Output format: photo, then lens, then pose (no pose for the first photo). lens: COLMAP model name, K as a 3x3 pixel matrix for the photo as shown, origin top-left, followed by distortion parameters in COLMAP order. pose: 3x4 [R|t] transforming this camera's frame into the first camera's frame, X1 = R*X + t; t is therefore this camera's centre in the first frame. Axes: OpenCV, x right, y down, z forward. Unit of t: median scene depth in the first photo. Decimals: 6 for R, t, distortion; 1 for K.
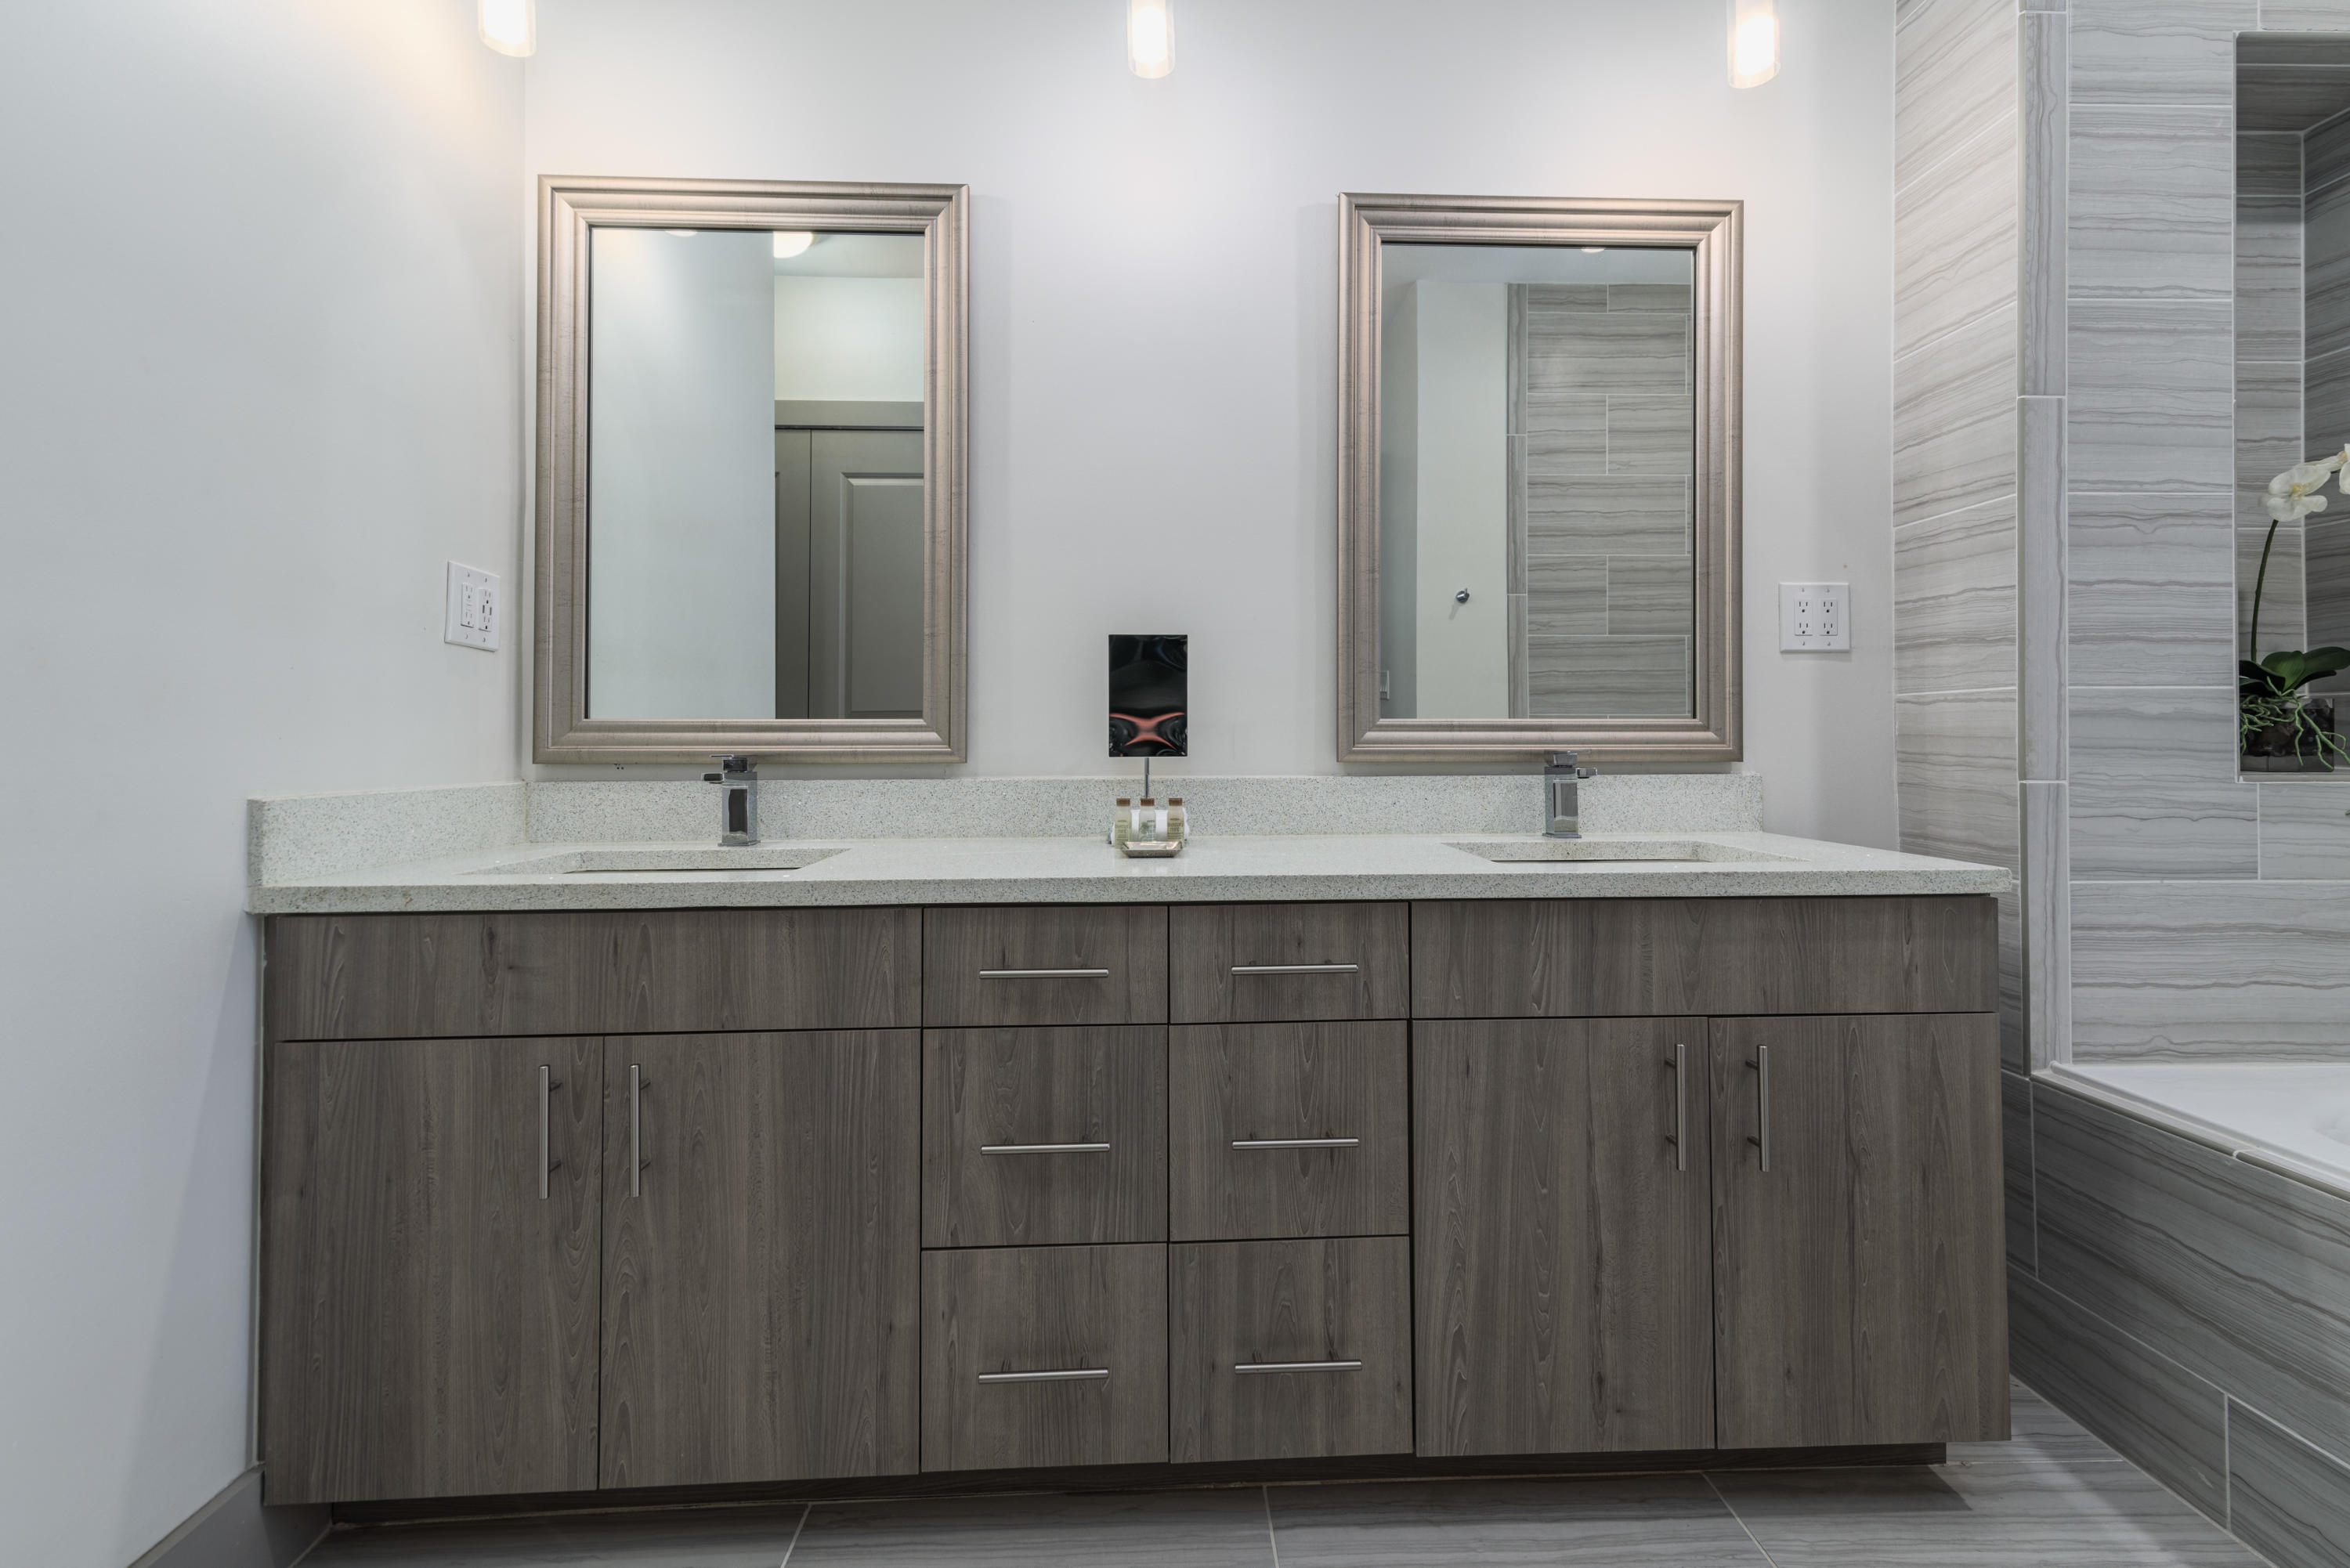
lens RADIAL K [[1069.0, 0, 1172.1], [0, 1069.0, 732.4], [0, 0, 1]] dist [0.018087, -0.002442]
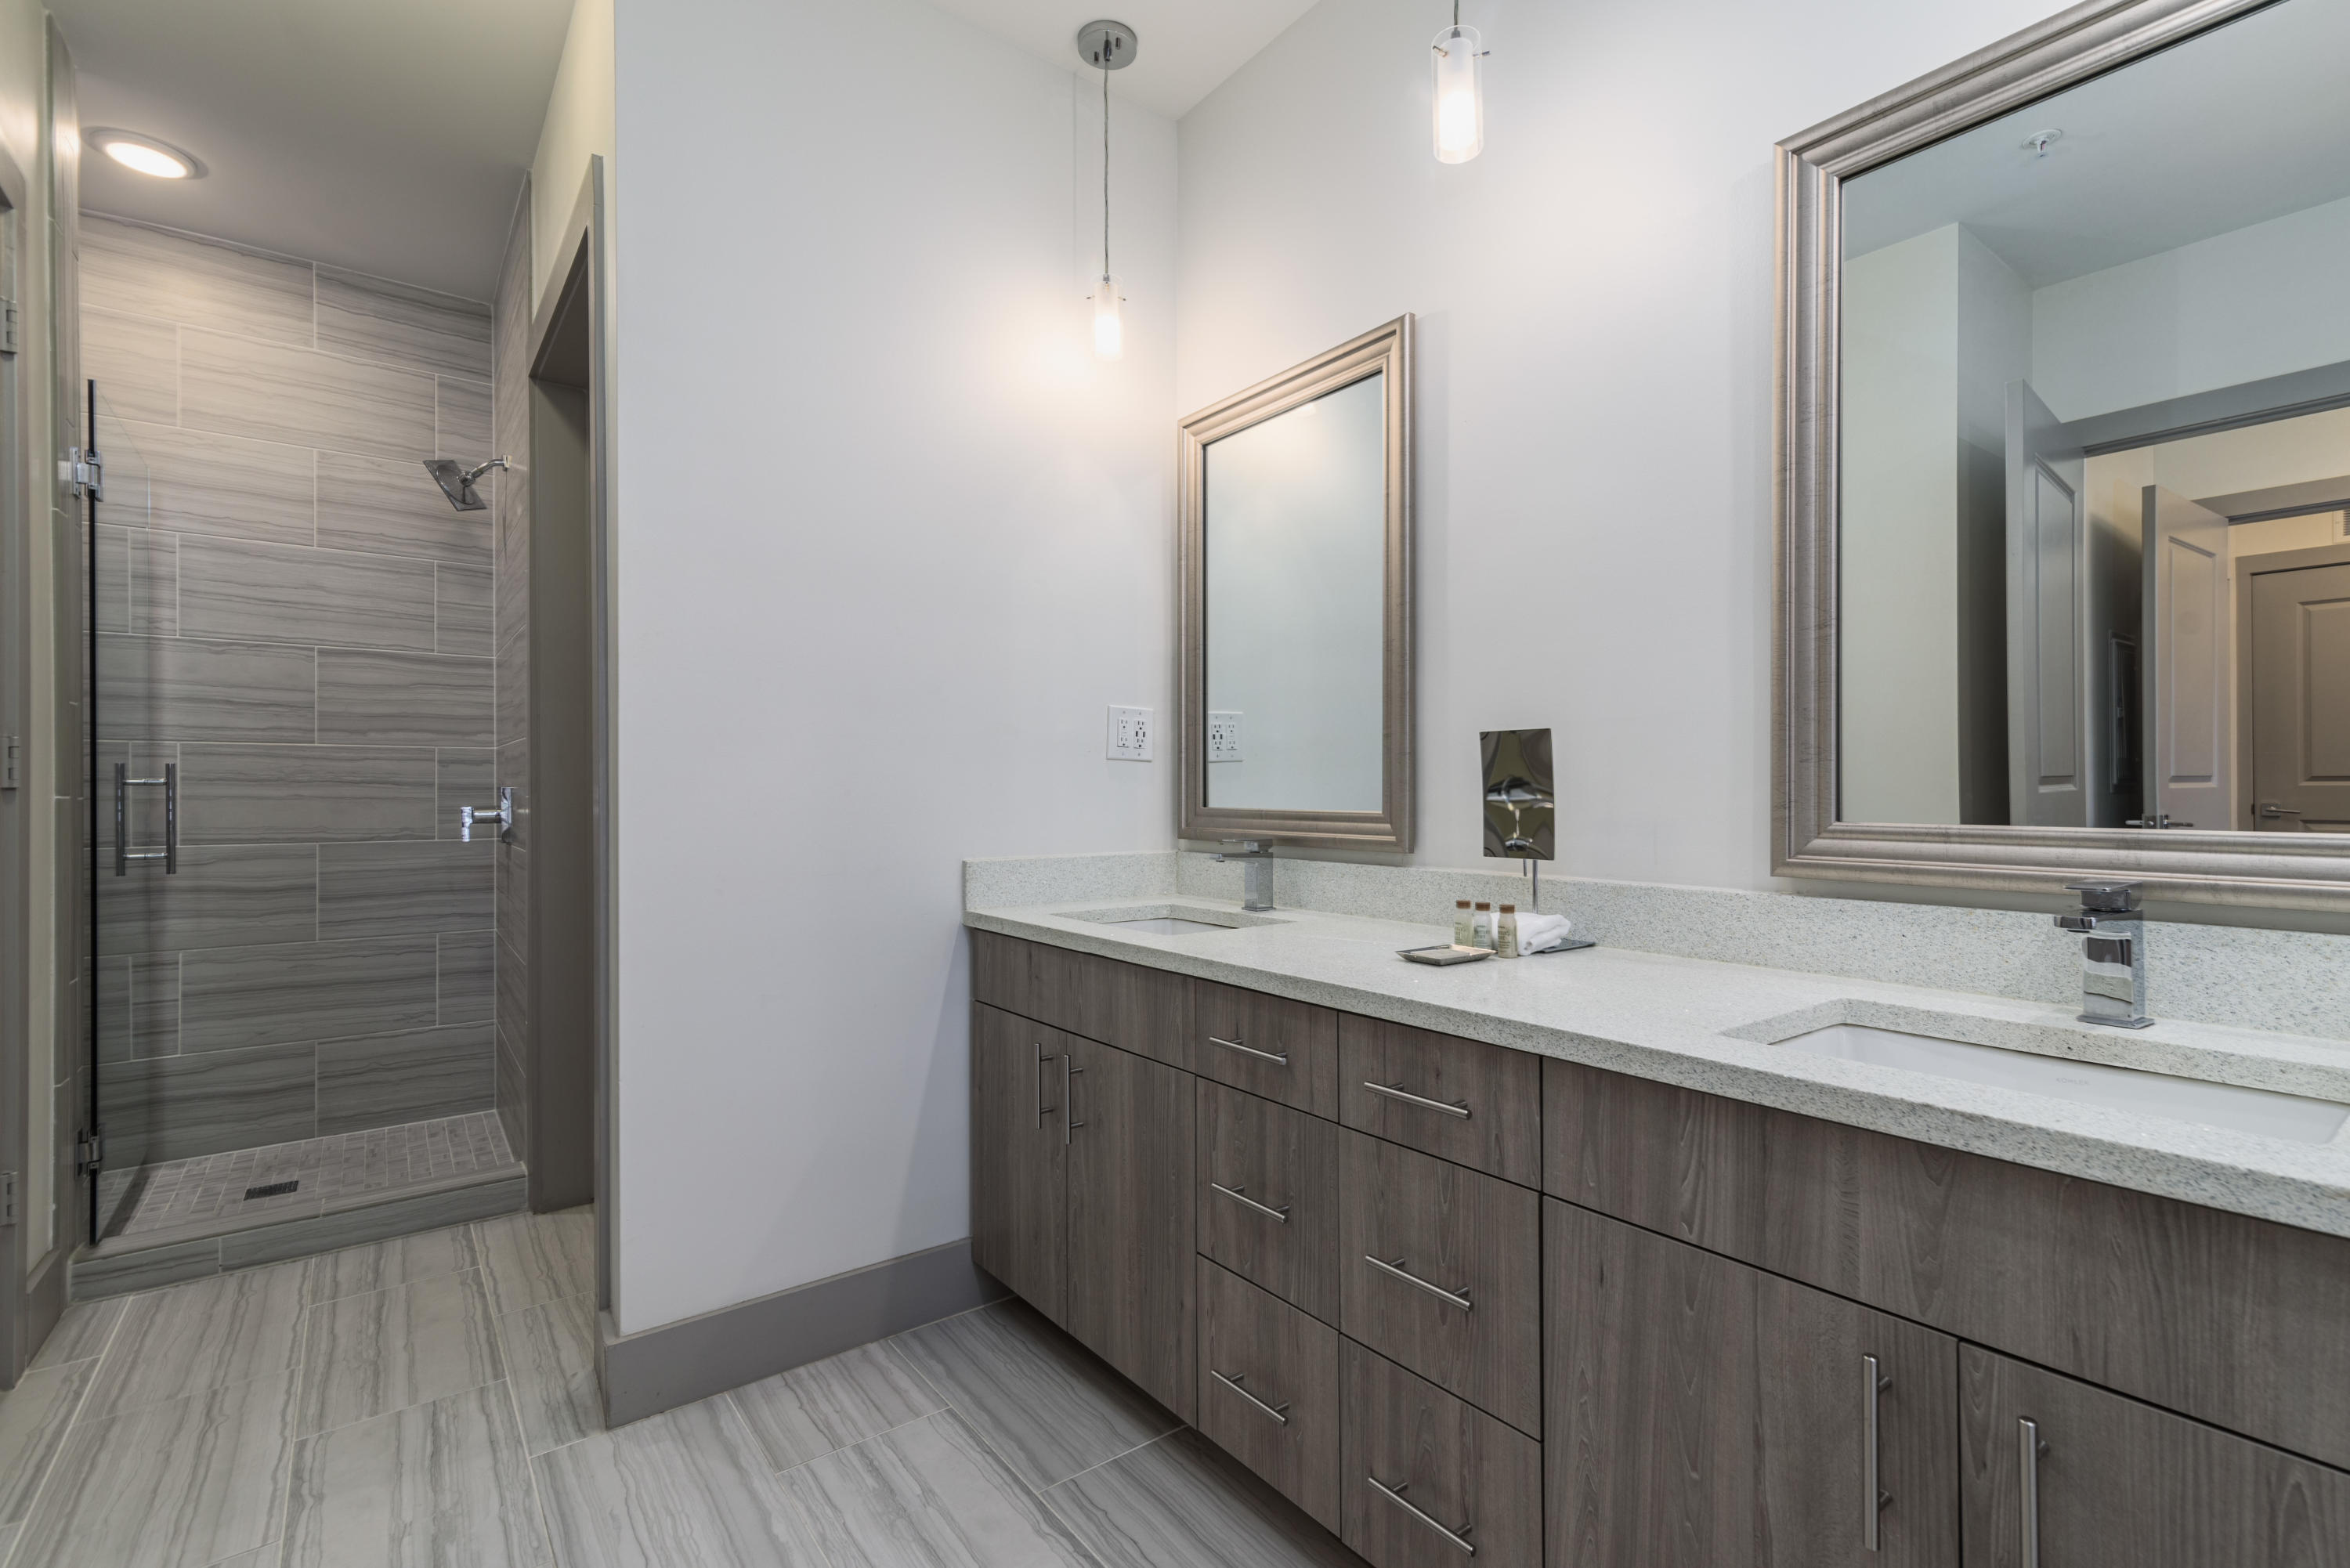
lens RADIAL K [[1069.0, 0, 1240.0], [0, 1069.0, 789.5], [0, 0, 1]] dist [0.018087, -0.002442]
pose [[0.593030, 0.004427, -0.805168, 0.766333], [0.008265, 0.999899, 0.011585, -0.066349], [0.805138, -0.013525, 0.592934, 0.300541]]
